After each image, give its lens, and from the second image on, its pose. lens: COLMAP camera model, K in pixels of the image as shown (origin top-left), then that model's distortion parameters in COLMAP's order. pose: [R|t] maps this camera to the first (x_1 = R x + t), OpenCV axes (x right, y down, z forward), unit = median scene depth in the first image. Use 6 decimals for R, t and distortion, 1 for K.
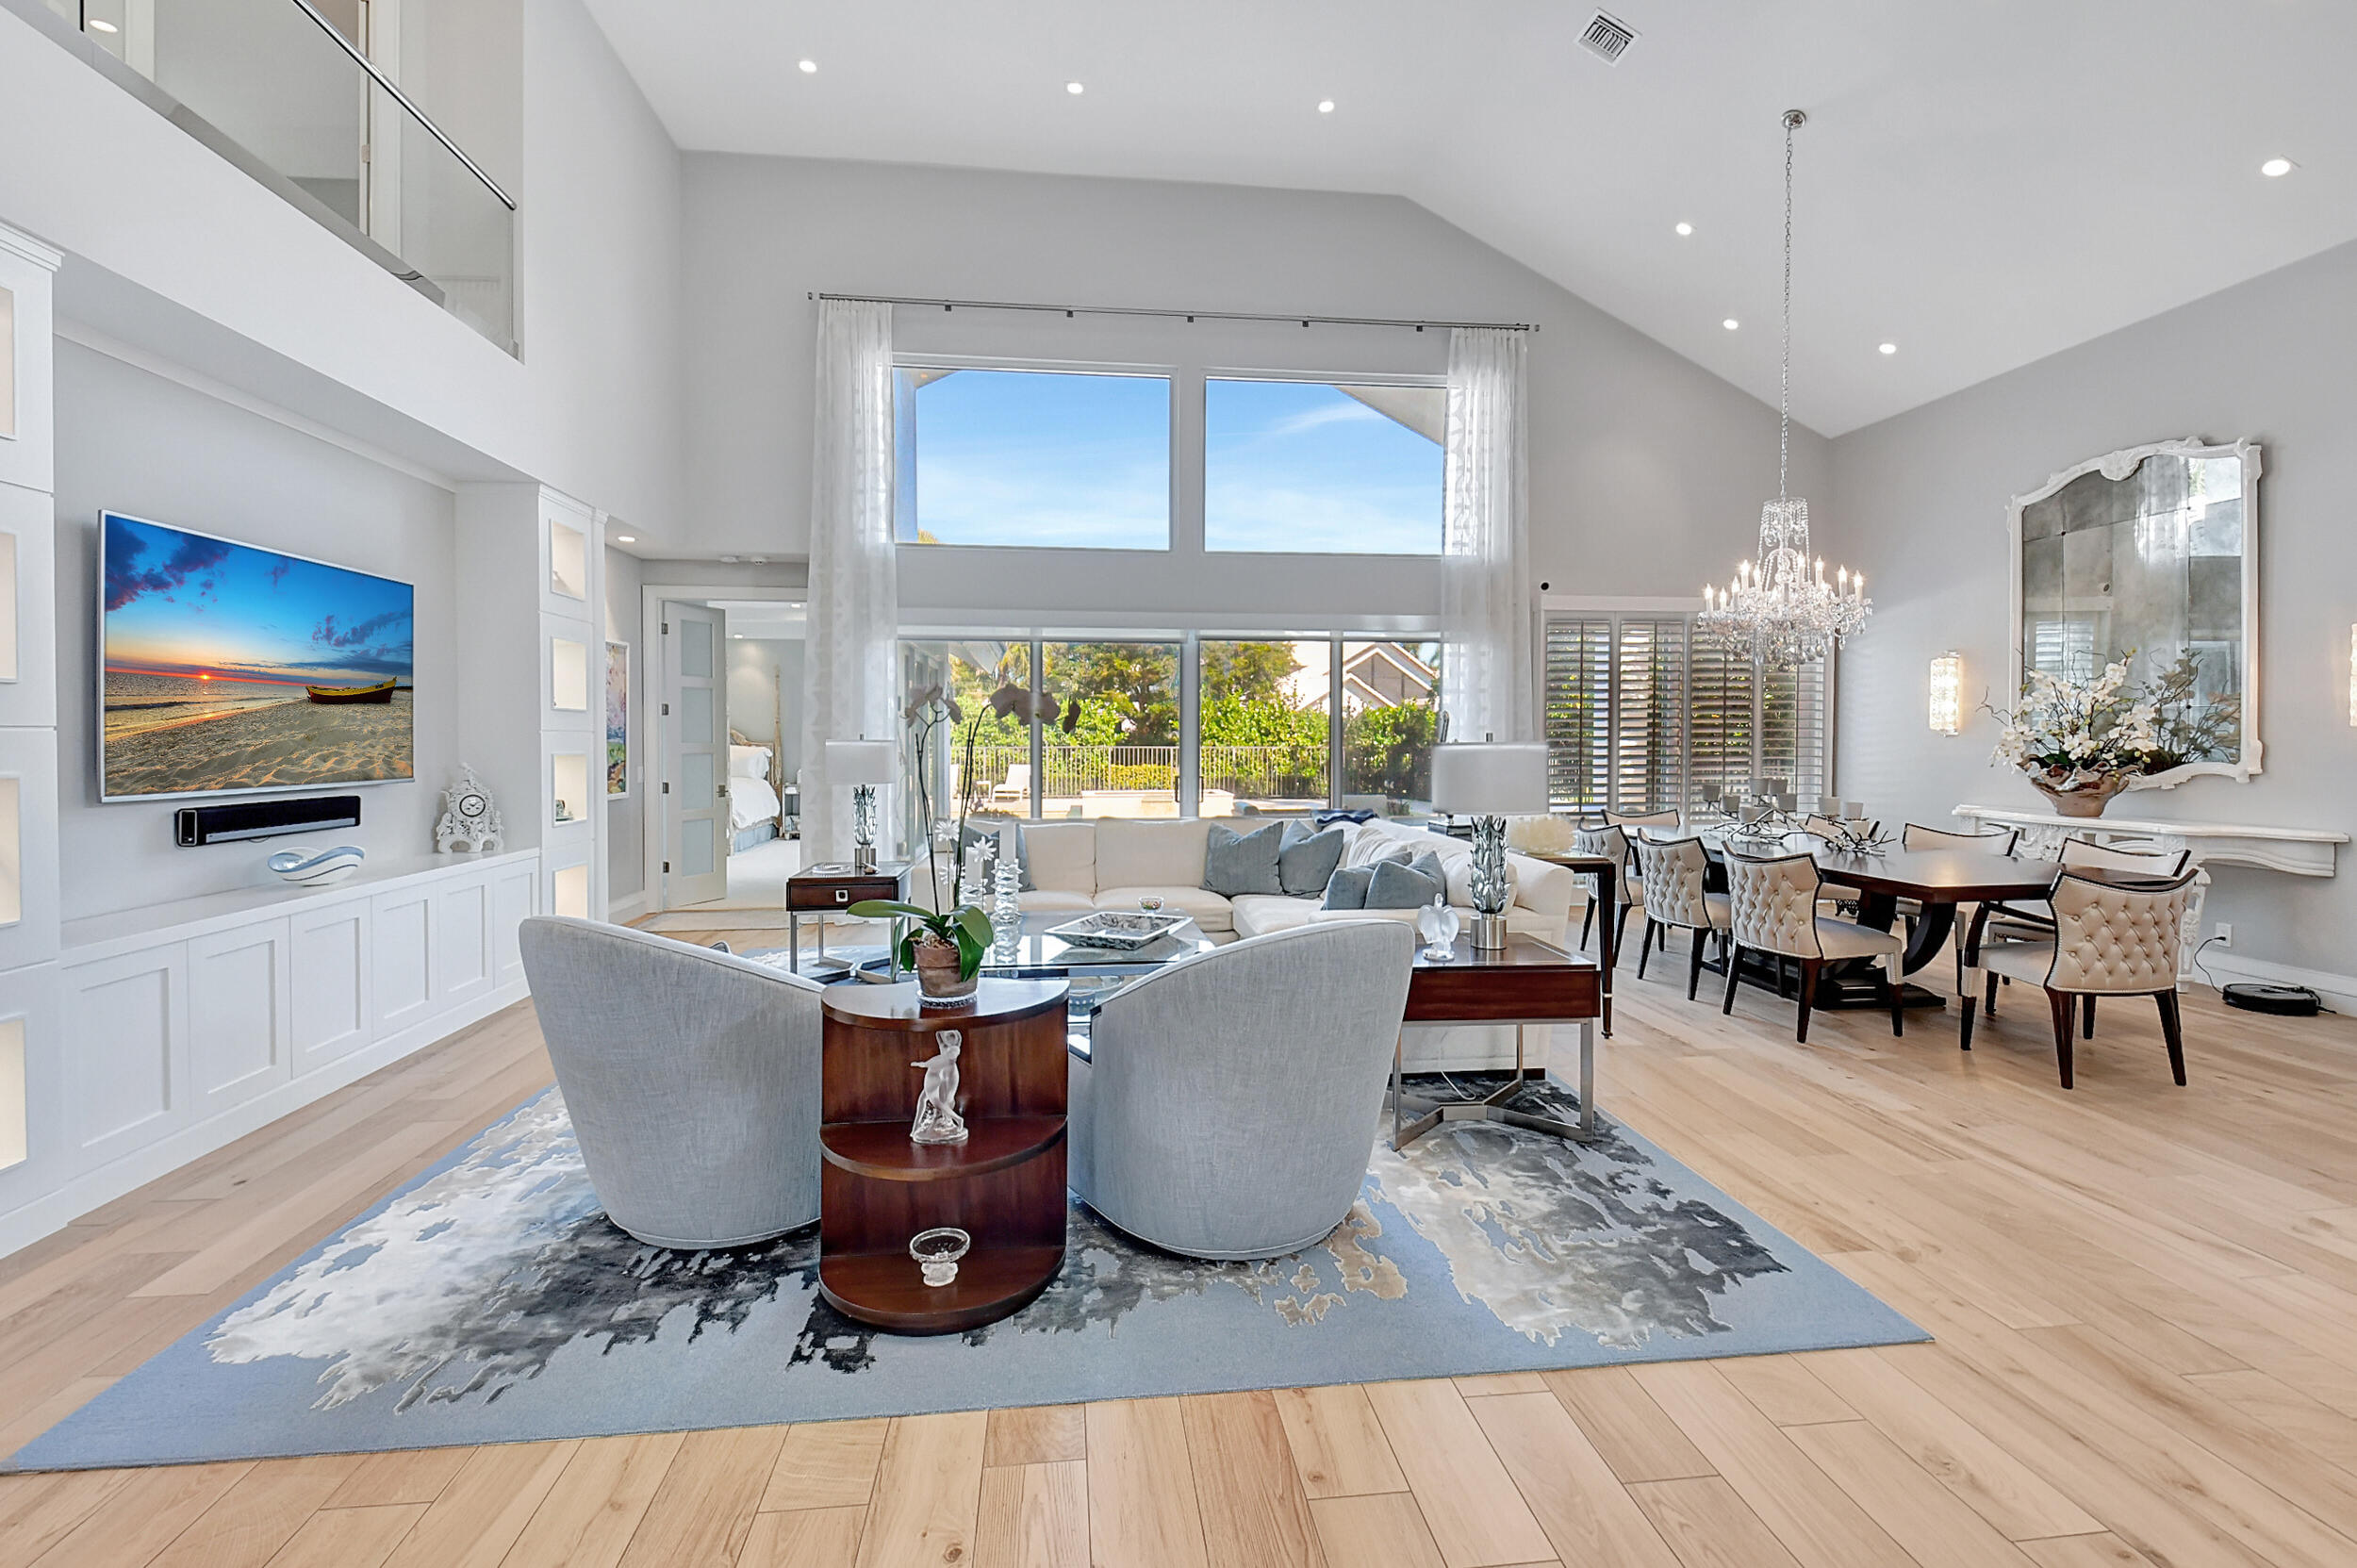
lens RADIAL K [[1067.6, 0, 1206.1], [0, 1067.6, 750.6], [0, 0, 1]] dist [-0.000832, -0.005646]
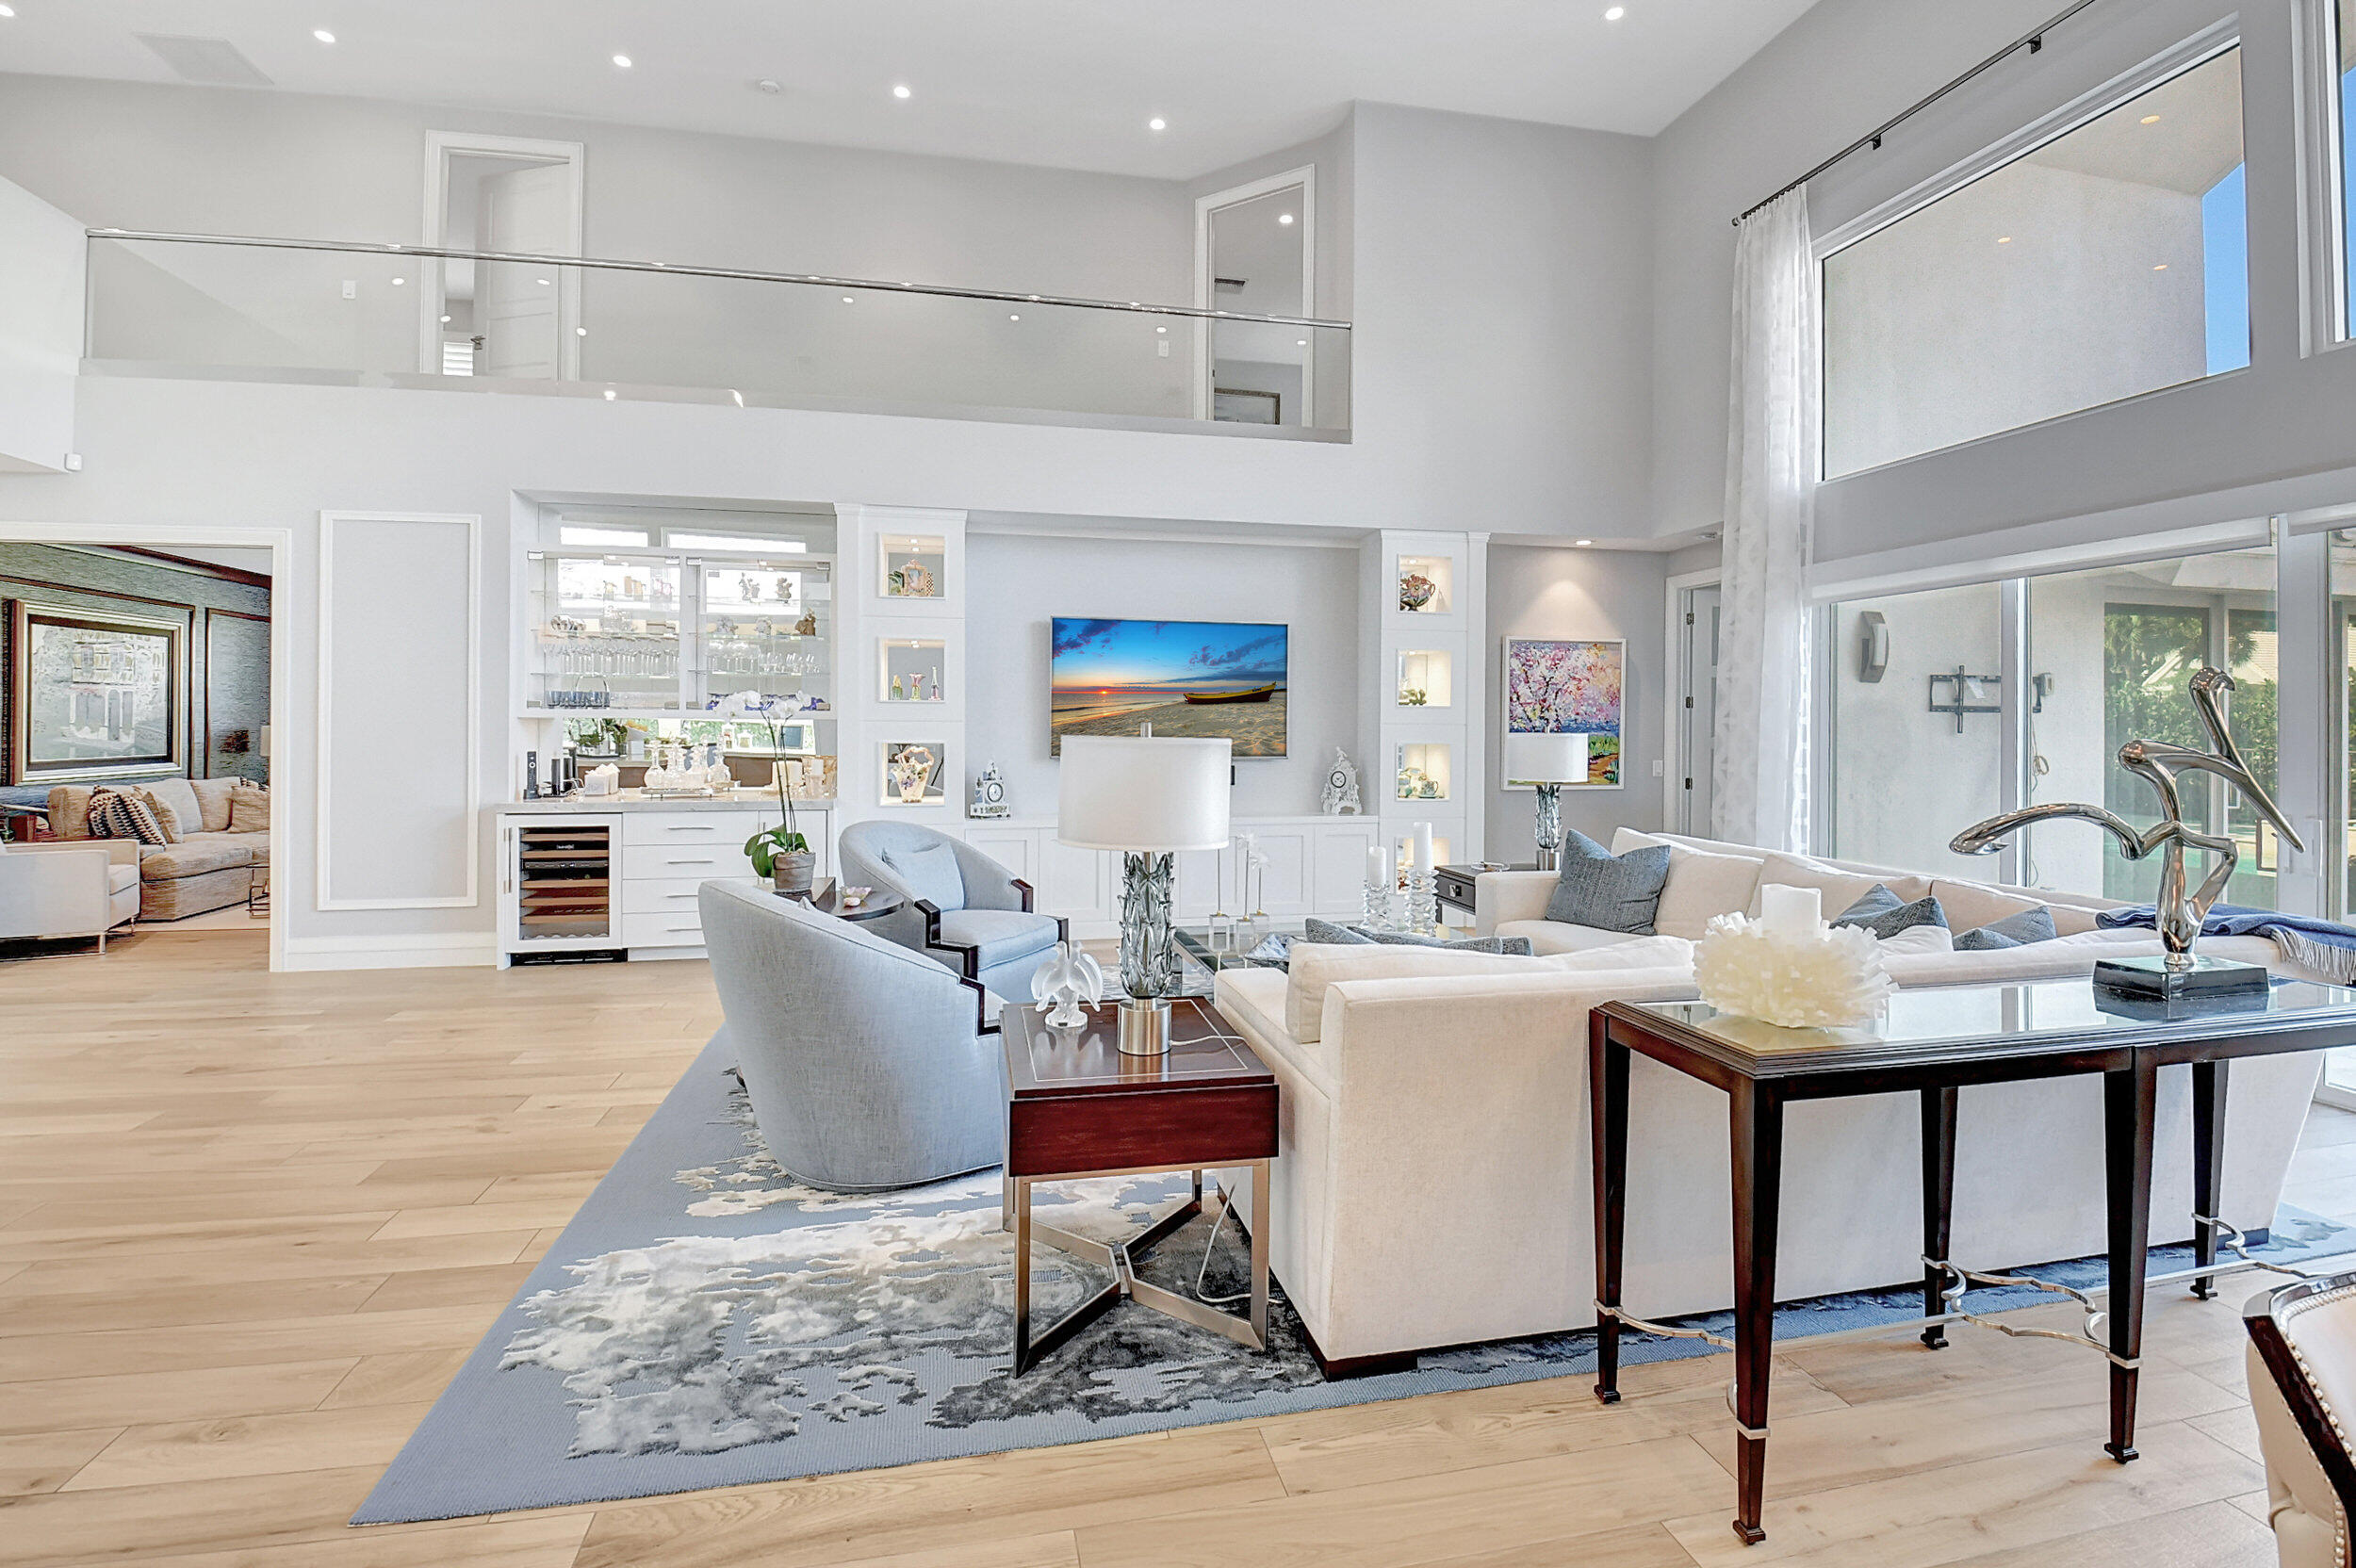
lens RADIAL K [[1067.1, 0, 1130.8], [0, 1067.1, 734.7], [0, 0, 1]] dist [-0.000832, -0.005646]
pose [[0.072548, 0.012872, -0.997282, 0.840312], [-0.019782, 0.999739, 0.011465, -0.018247], [0.997169, 0.018896, 0.072784, 0.846311]]
